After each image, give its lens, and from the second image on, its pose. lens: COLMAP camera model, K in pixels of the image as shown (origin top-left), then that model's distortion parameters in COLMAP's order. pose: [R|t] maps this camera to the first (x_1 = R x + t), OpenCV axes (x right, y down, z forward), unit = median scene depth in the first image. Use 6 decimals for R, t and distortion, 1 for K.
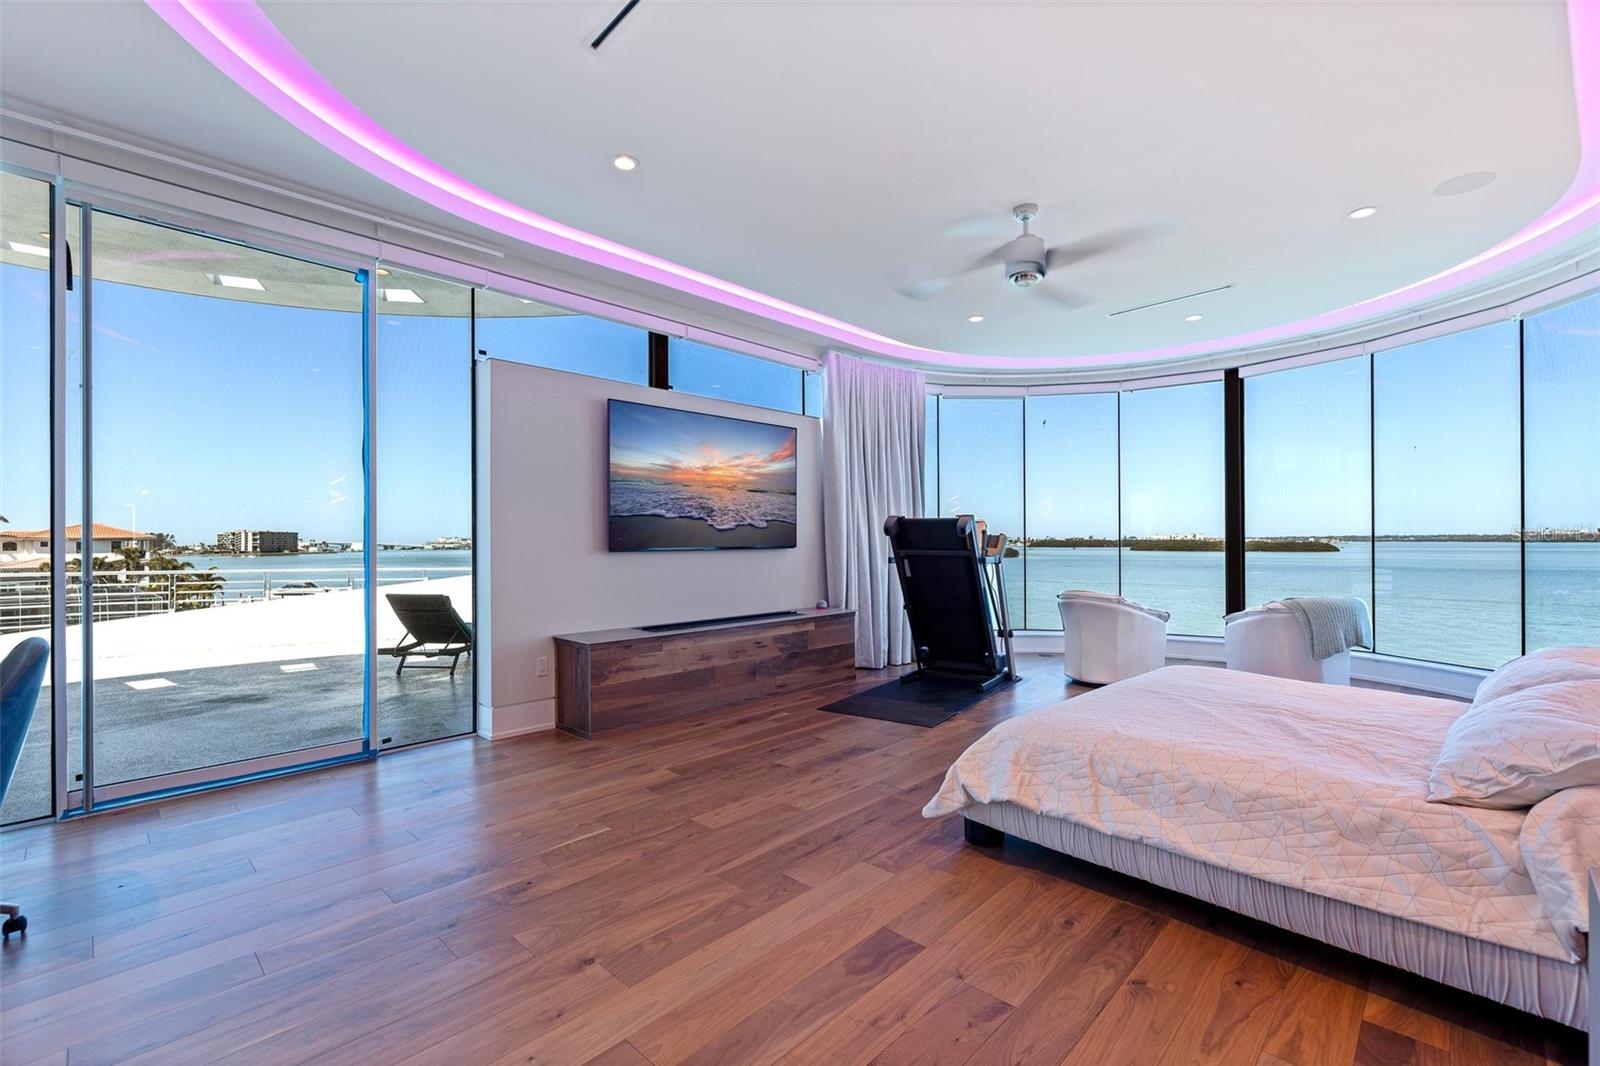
lens RADIAL K [[690.7, 0, 804.7], [0, 690.7, 535.2], [0, 0, 1]] dist [0.000671, -0.000280]
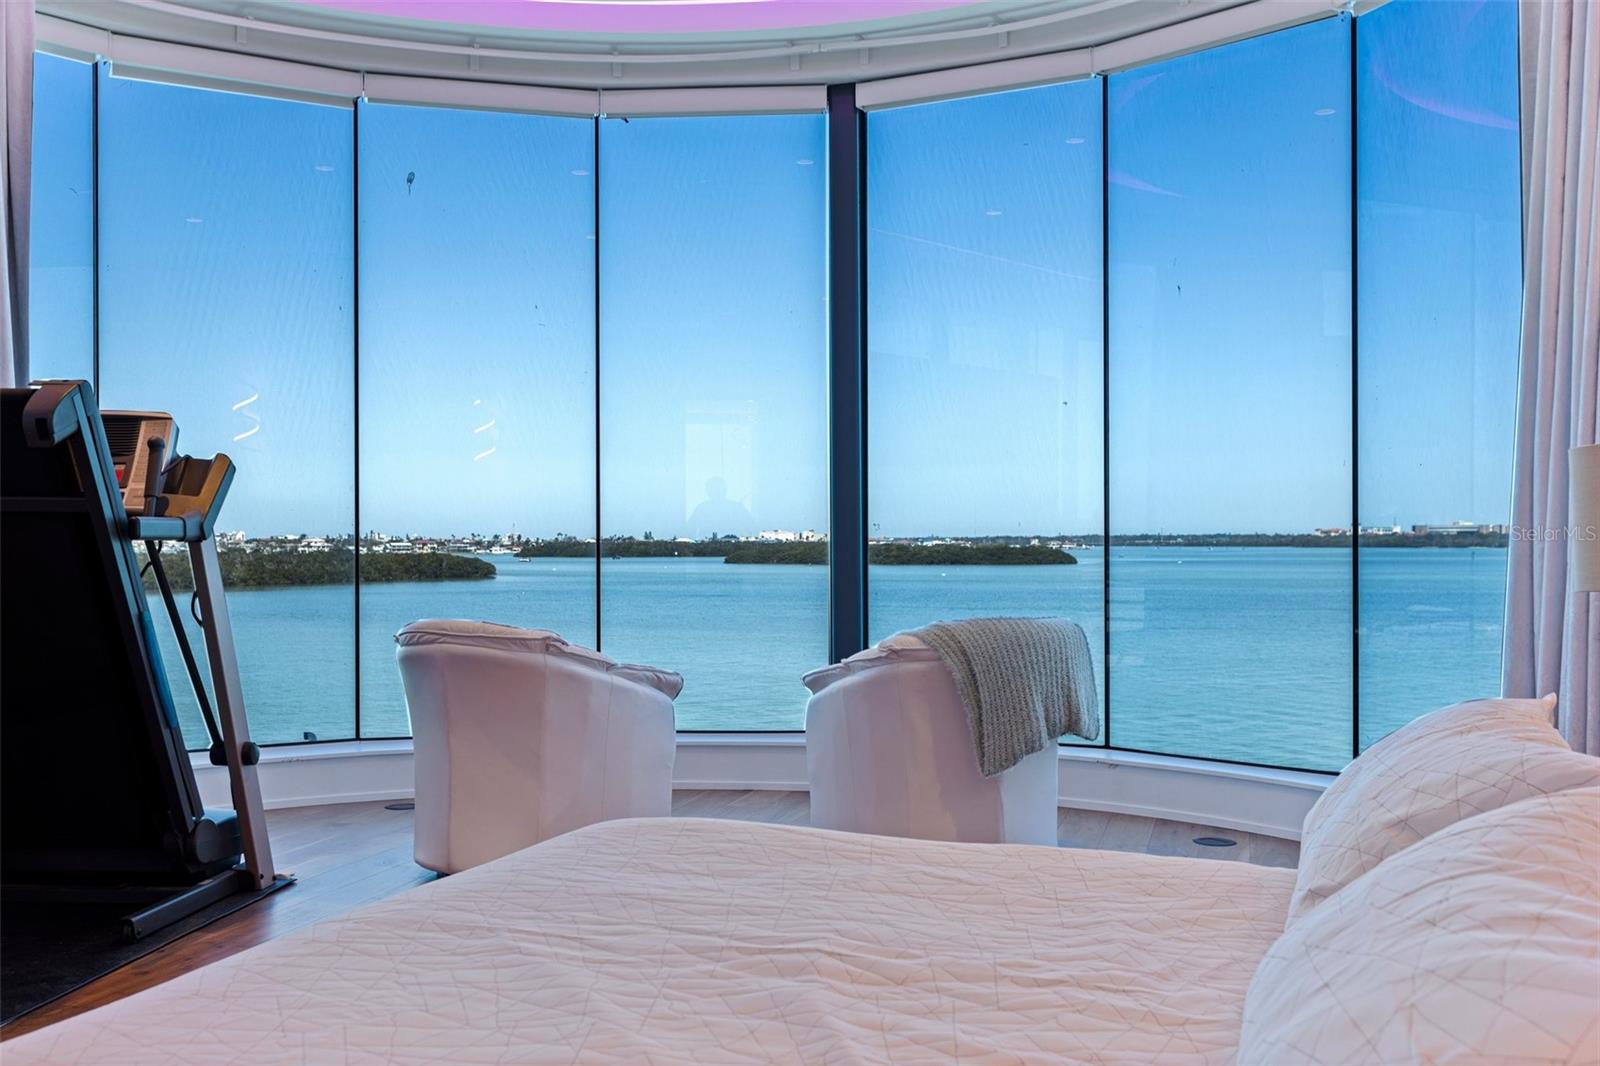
lens RADIAL K [[1584.9, 0, 799.4], [0, 1584.9, 531.9], [0, 0, 1]] dist [-0.028729, 0.000000]
pose [[0.884771, 0.005350, 0.465996, 0.168322], [-0.005374, 0.999985, -0.001279, 0.032807], [-0.465996, -0.001373, 0.884786, 0.186028]]
